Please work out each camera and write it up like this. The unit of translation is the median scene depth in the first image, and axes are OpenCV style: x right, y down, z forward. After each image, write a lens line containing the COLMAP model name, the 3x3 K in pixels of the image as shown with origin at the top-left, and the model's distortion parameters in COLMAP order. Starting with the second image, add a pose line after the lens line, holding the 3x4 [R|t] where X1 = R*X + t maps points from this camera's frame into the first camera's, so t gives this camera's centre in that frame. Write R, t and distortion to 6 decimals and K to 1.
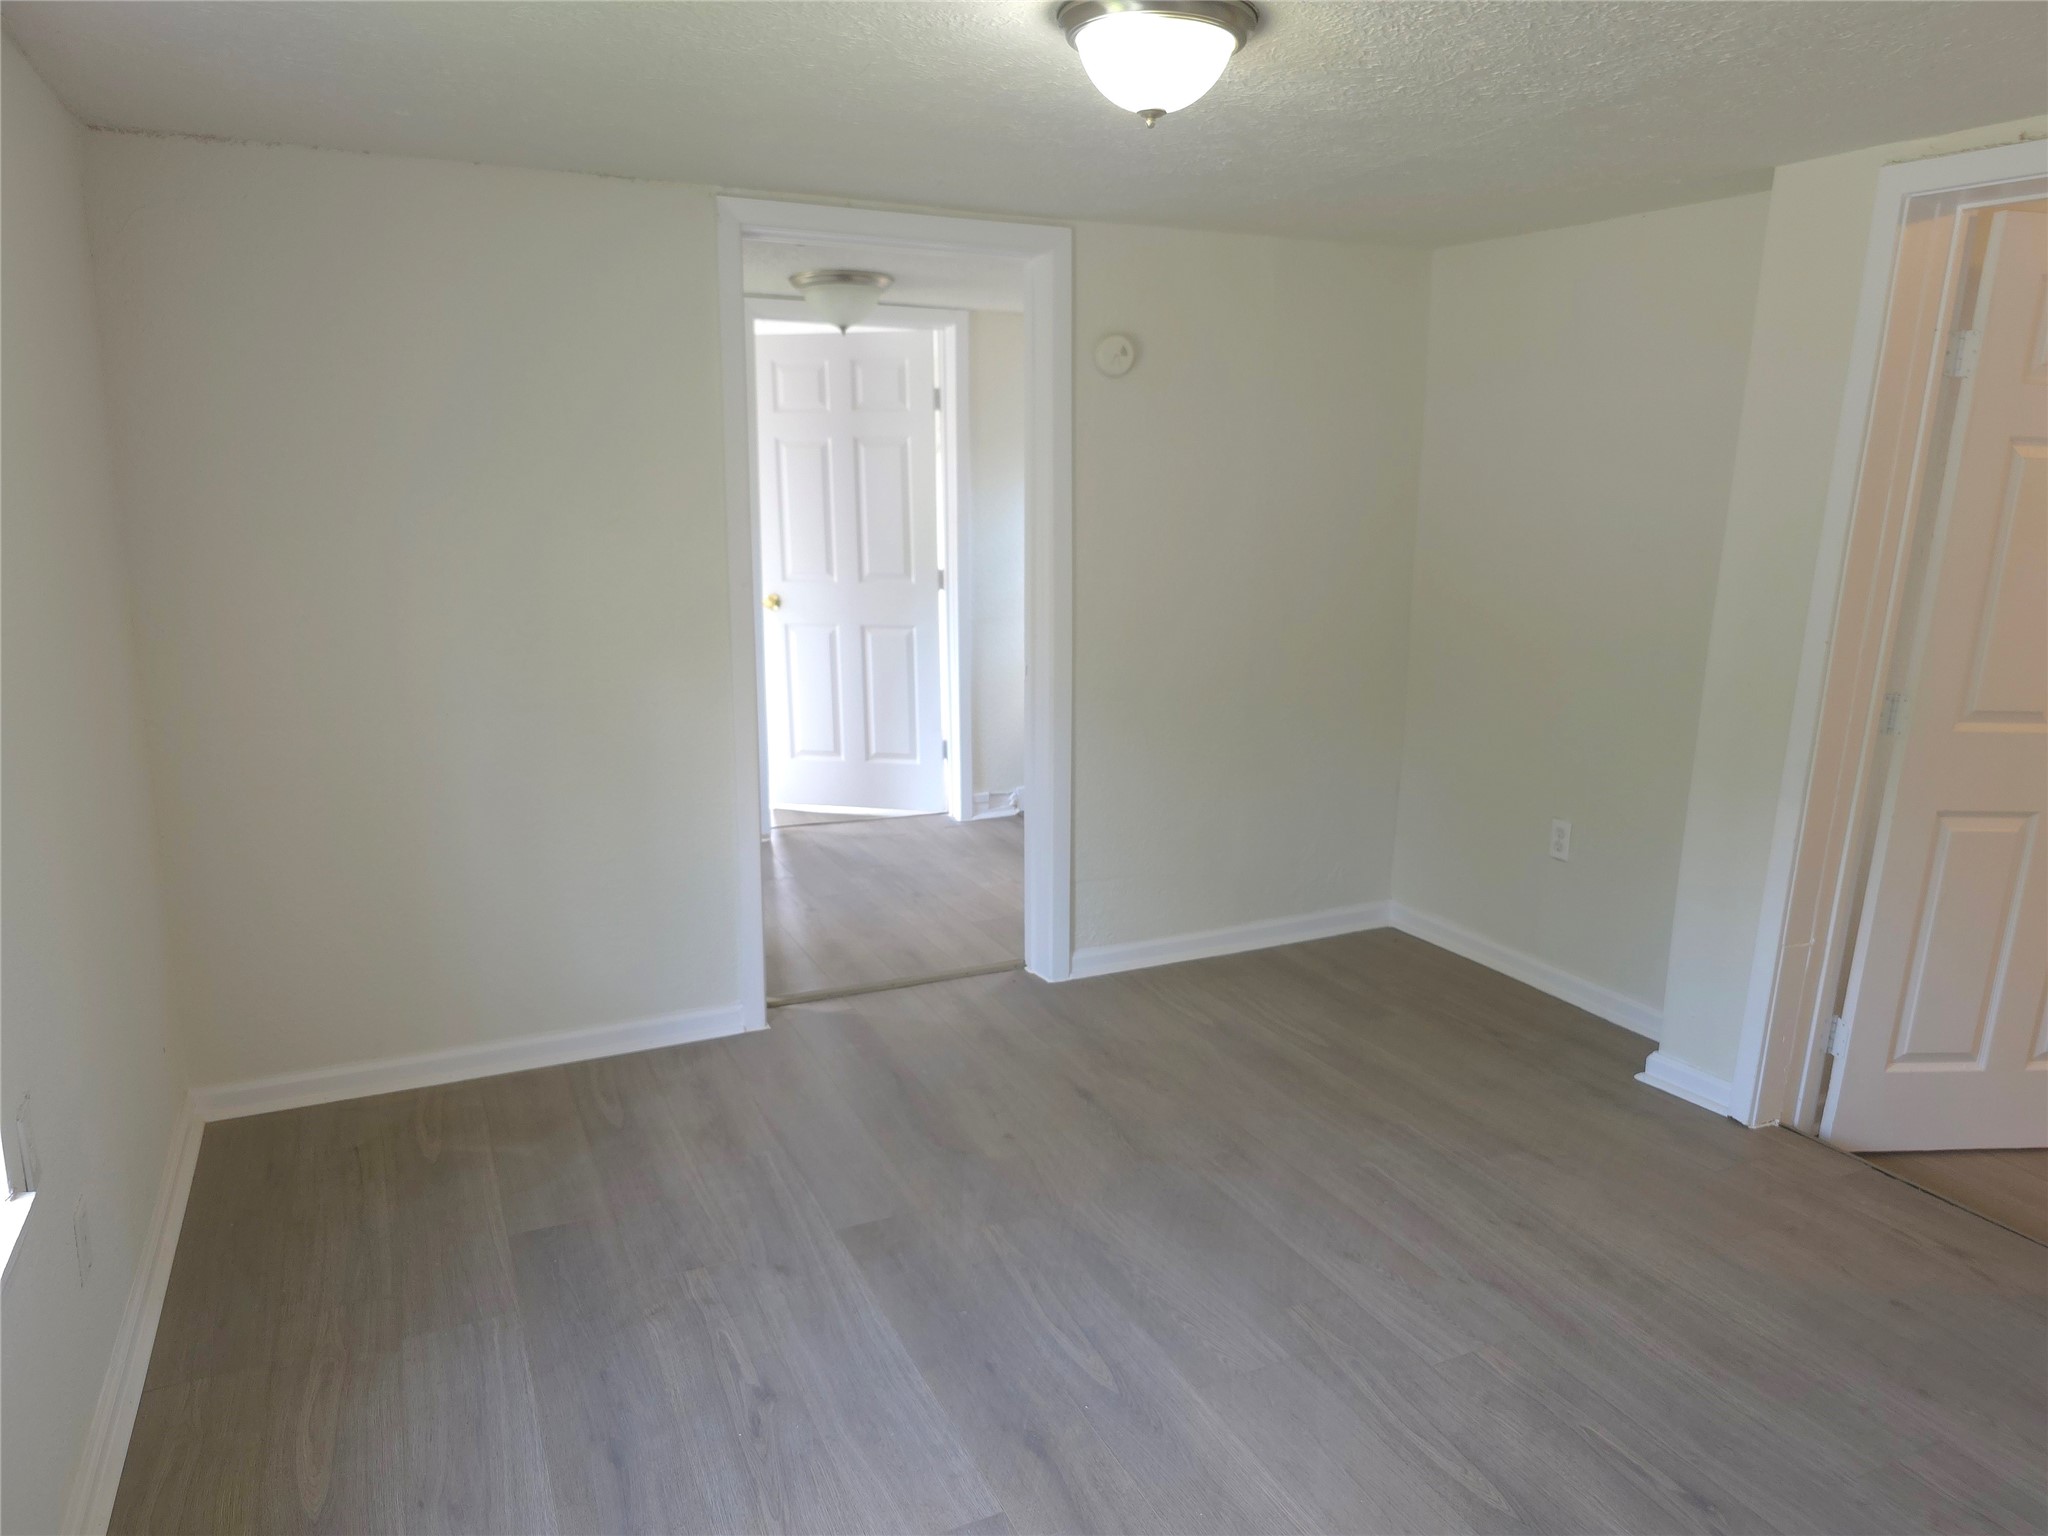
lens RADIAL K [[1431.6, 0, 1031.9], [0, 1431.6, 771.0], [0, 0, 1]] dist [0.073963, -0.060495]
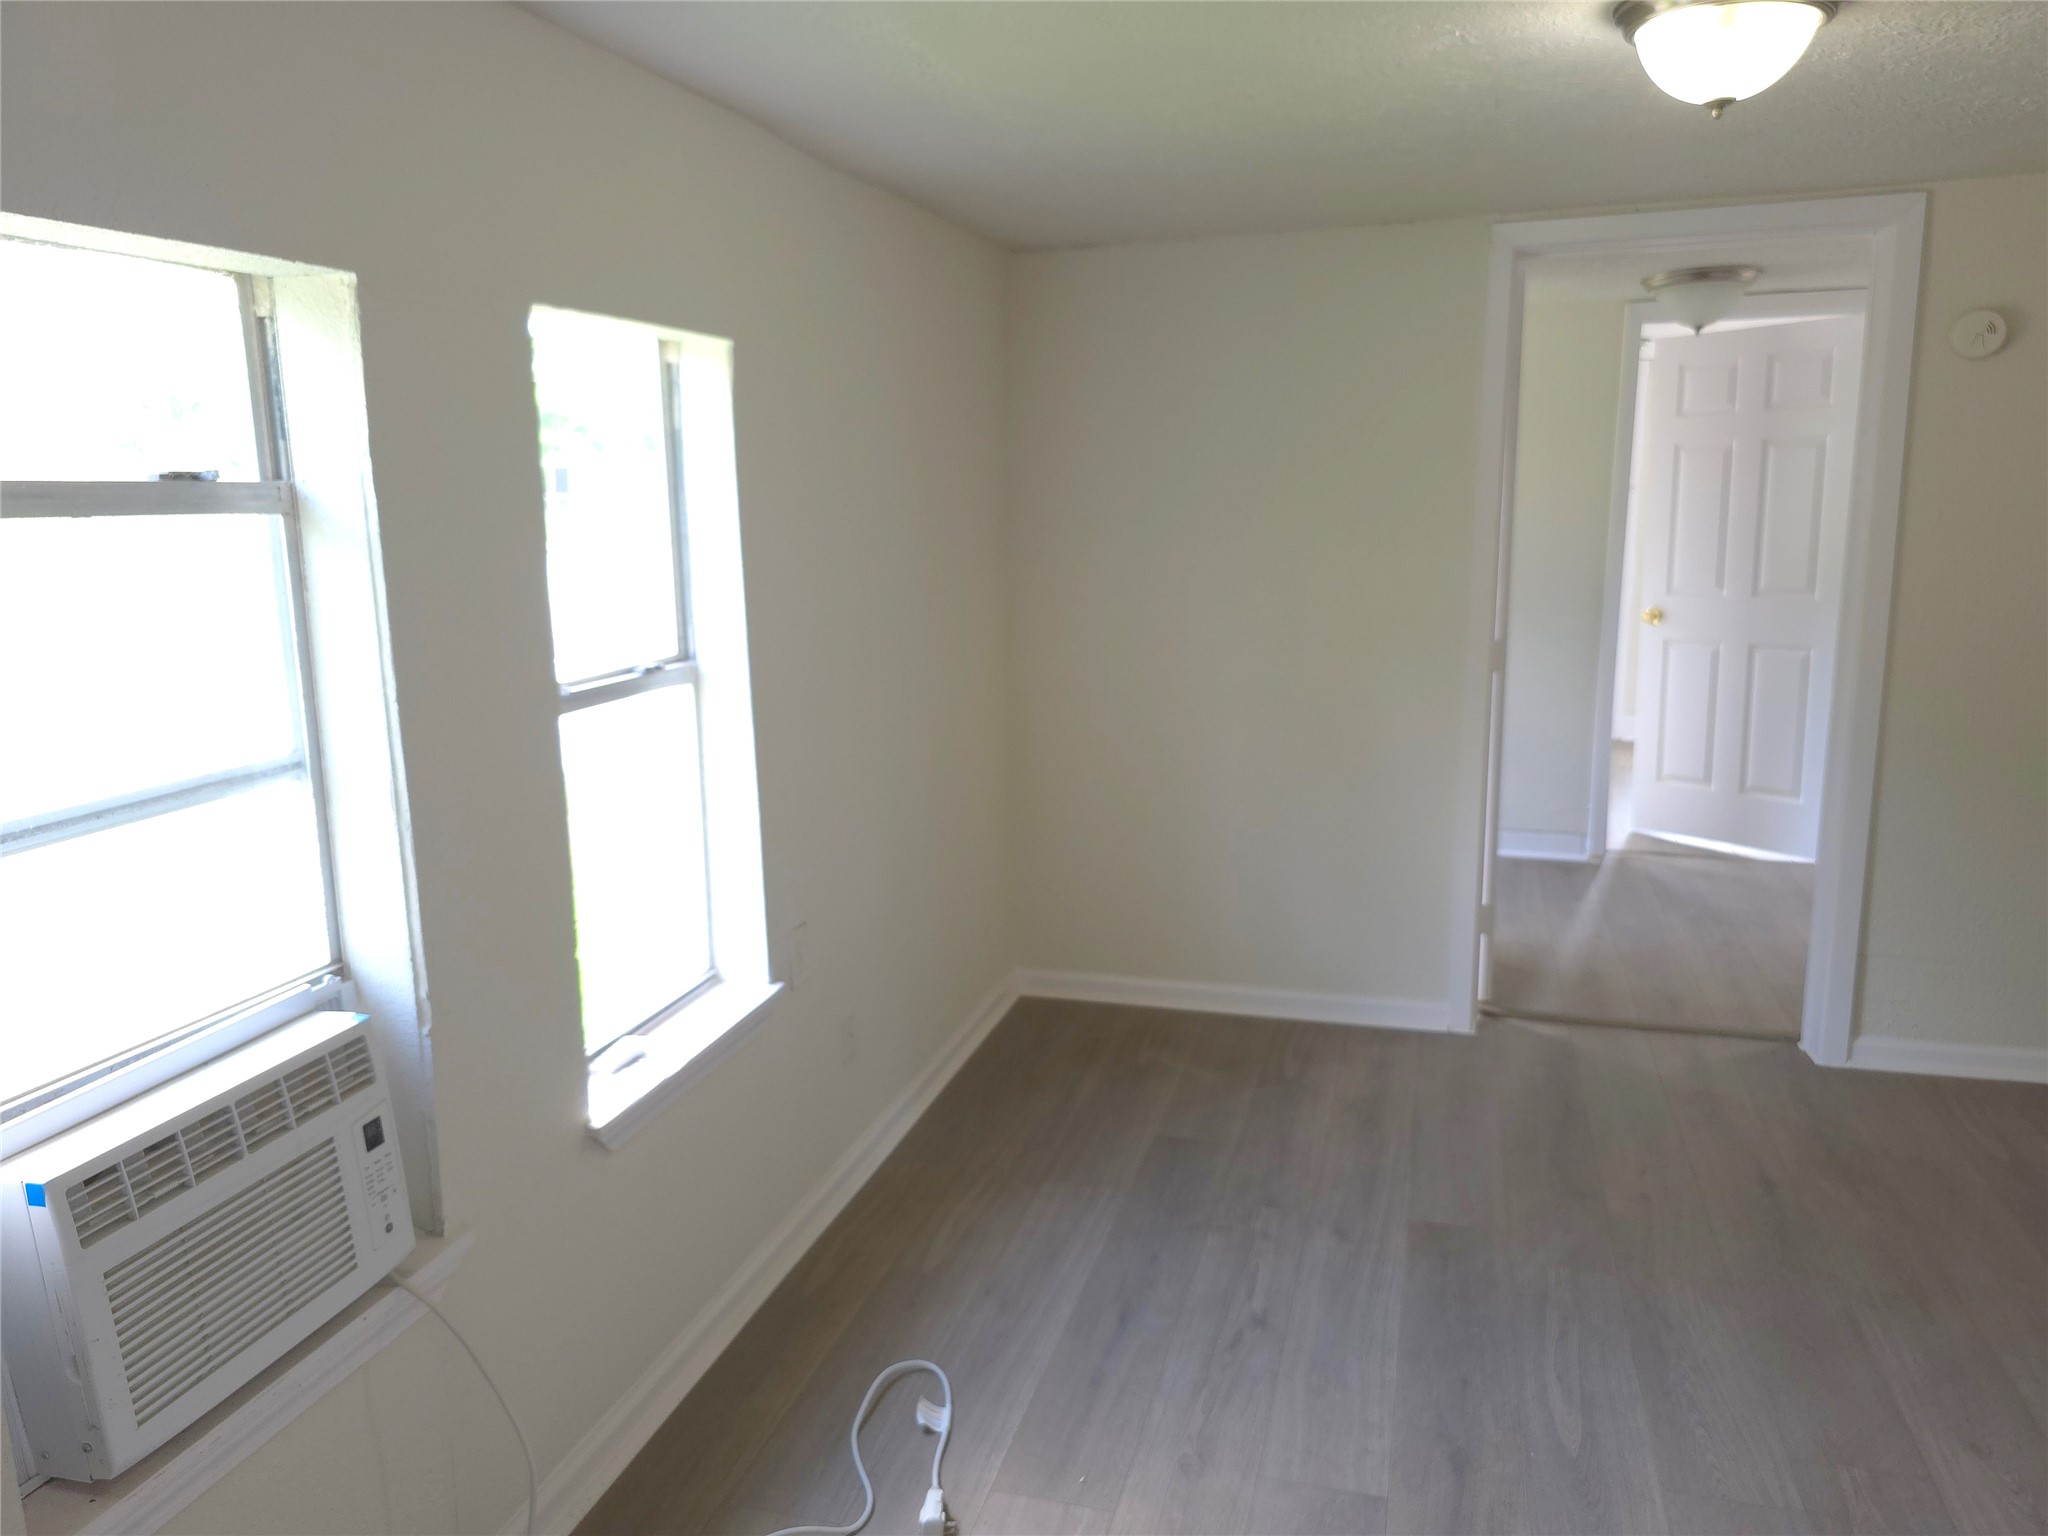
lens RADIAL K [[1431.6, 0, 1019.5], [0, 1431.6, 761.8], [0, 0, 1]] dist [0.073963, -0.060495]
pose [[0.745429, 0.104022, -0.658419, 0.226854], [-0.111433, 0.993295, 0.030769, -0.007219], [0.657205, 0.050434, 0.752022, 0.012011]]
